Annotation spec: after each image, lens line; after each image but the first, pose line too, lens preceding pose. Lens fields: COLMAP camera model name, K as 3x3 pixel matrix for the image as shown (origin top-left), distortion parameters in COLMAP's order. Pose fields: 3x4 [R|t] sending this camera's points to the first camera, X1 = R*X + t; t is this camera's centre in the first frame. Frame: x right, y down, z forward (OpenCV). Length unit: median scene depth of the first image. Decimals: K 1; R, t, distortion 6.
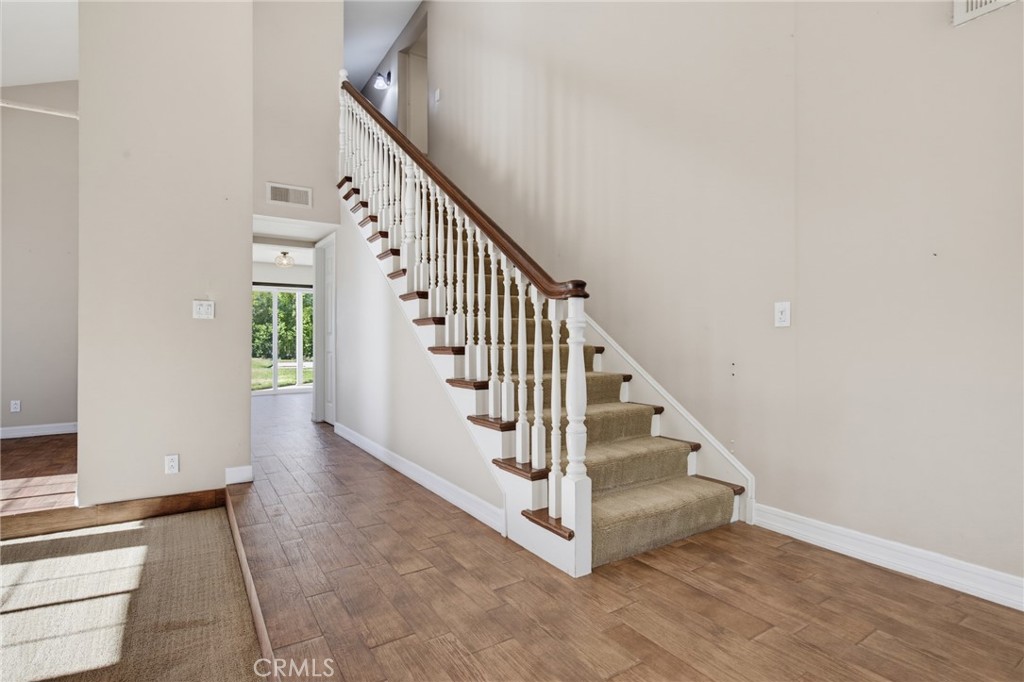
lens RADIAL K [[503.9, 0, 509.3], [0, 503.9, 340.2], [0, 0, 1]] dist [-0.002103, -0.000213]
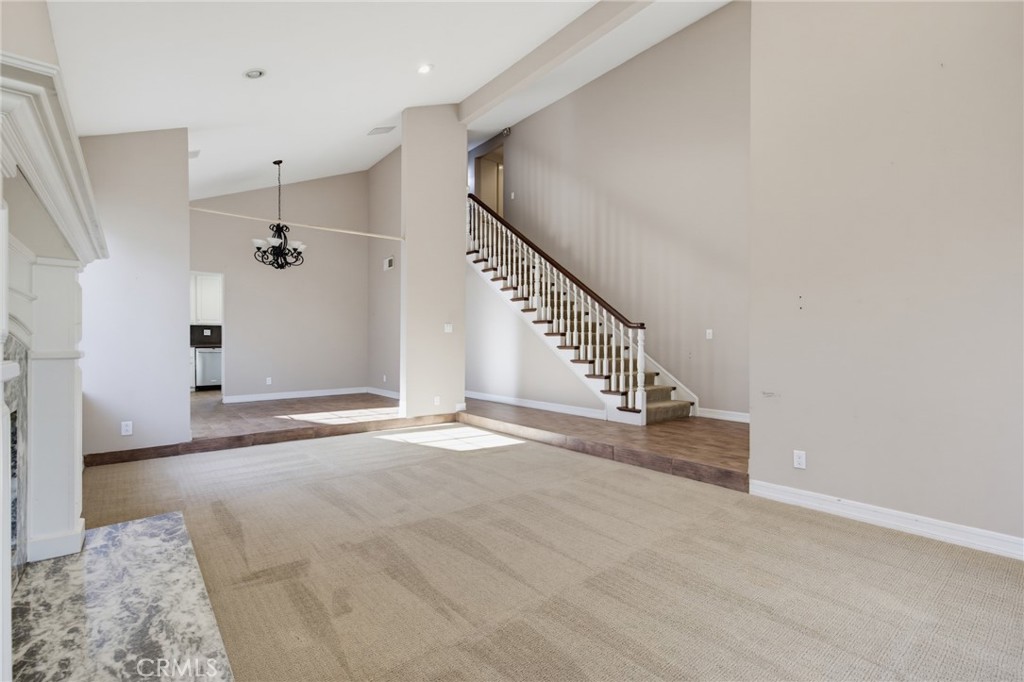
lens RADIAL K [[466.4, 0, 514.3], [0, 466.4, 343.6], [0, 0, 1]] dist [0.001811, 0.000349]
pose [[0.993983, 0.004112, 0.109458, -0.742021], [-0.004840, 0.999968, 0.006387, -0.012700], [-0.109428, -0.006879, 0.993971, -1.319507]]
